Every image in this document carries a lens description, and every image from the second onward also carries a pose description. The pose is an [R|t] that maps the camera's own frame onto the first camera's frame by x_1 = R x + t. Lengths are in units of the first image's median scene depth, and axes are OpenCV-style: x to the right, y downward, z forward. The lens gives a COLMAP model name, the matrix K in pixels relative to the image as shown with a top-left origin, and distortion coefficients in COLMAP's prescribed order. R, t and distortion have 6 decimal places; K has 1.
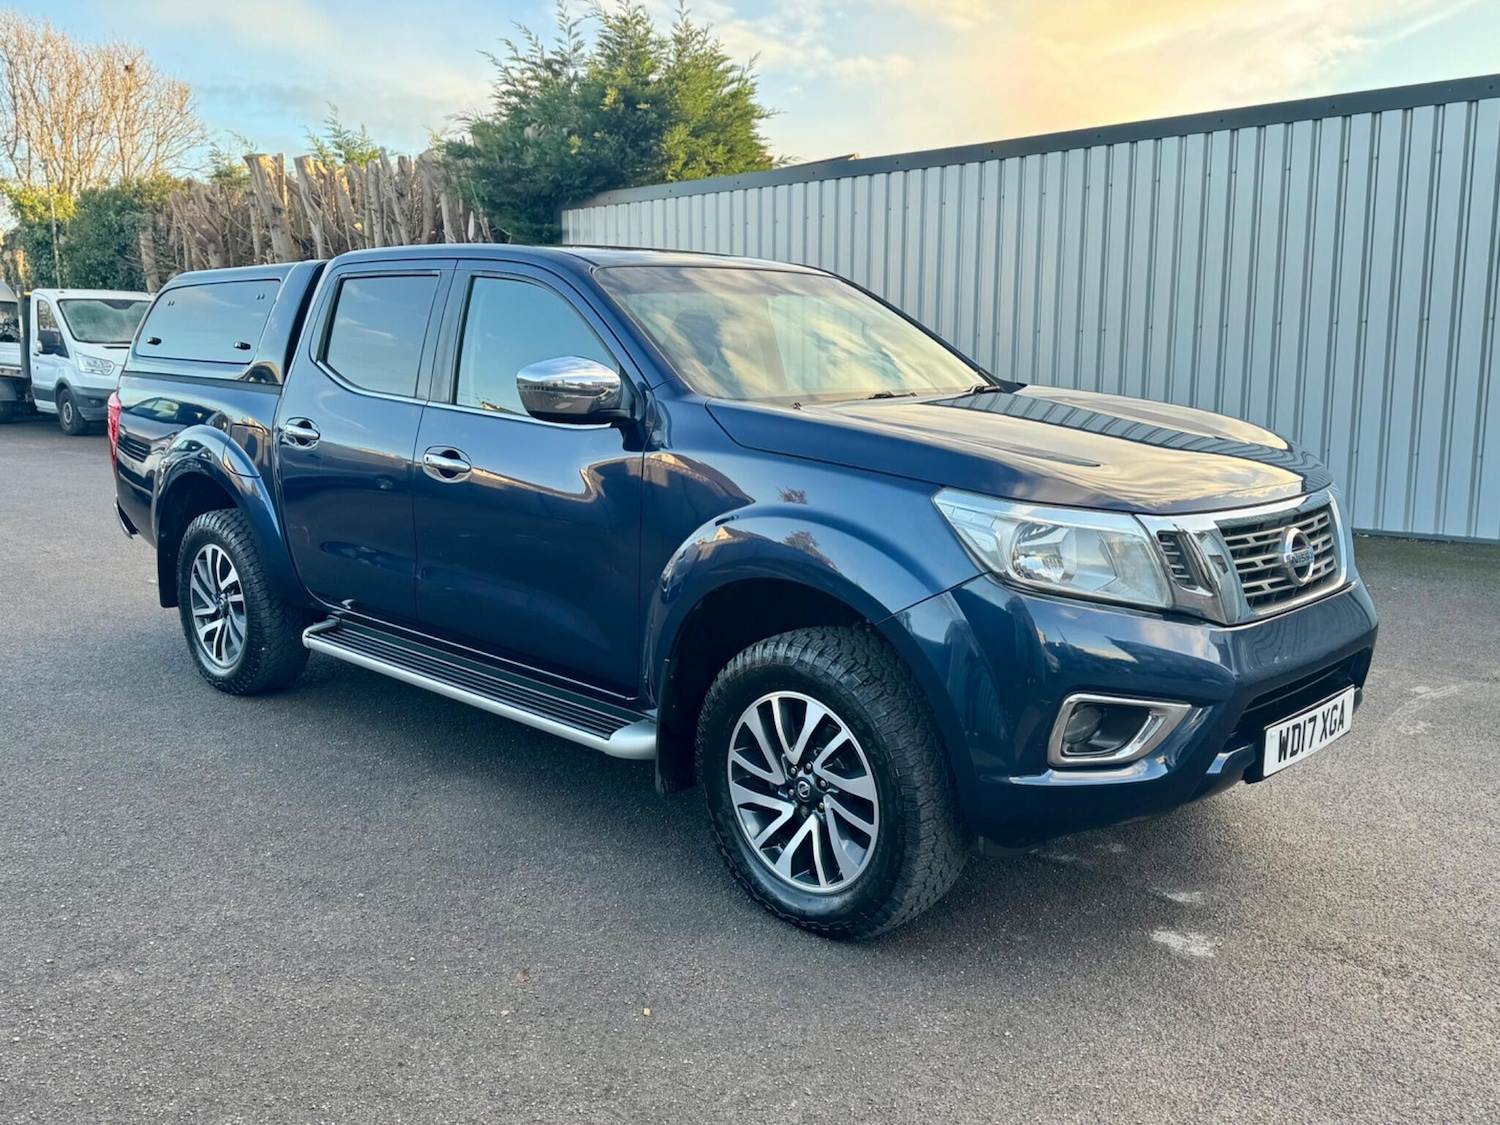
lens RADIAL K [[1331.6, 0, 753.6], [0, 1331.6, 555.3], [0, 0, 1]] dist [0.131099, -0.203790]
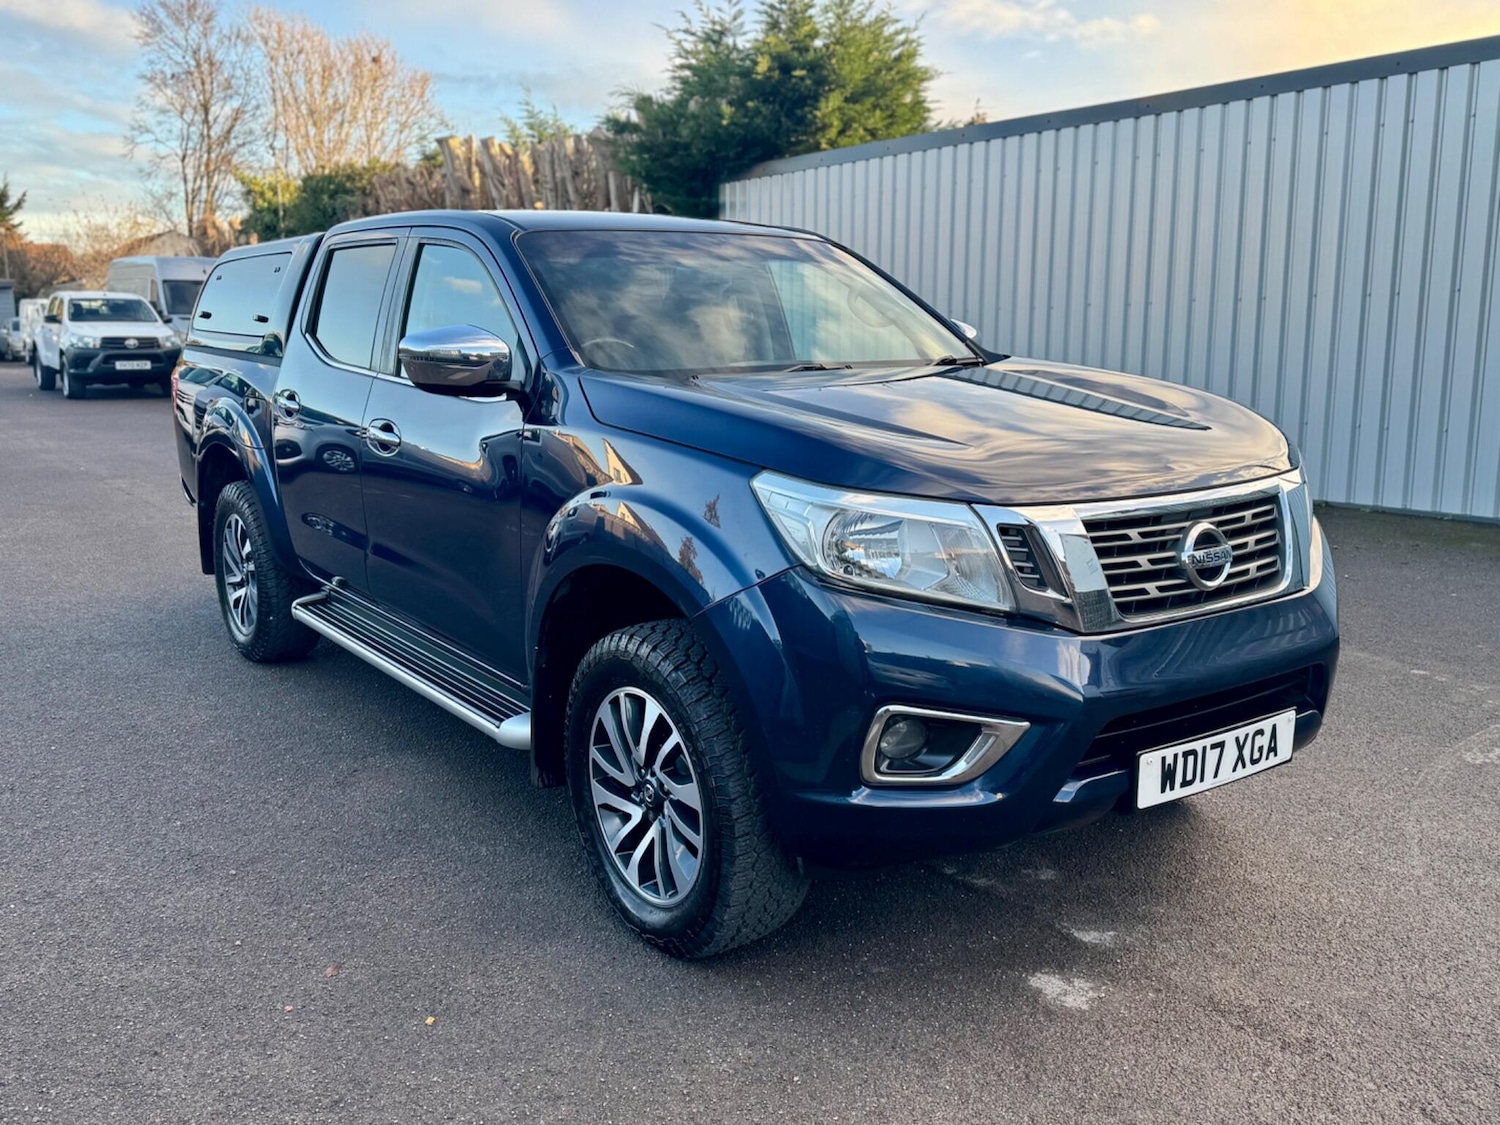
lens RADIAL K [[1330.4, 0, 752.3], [0, 1330.4, 563.5], [0, 0, 1]] dist [0.137534, -0.223419]
pose [[0.983657, 0.027696, -0.177909, 0.183645], [-0.023574, 0.999403, 0.025241, -0.006249], [0.178502, -0.020635, 0.983723, 0.070814]]
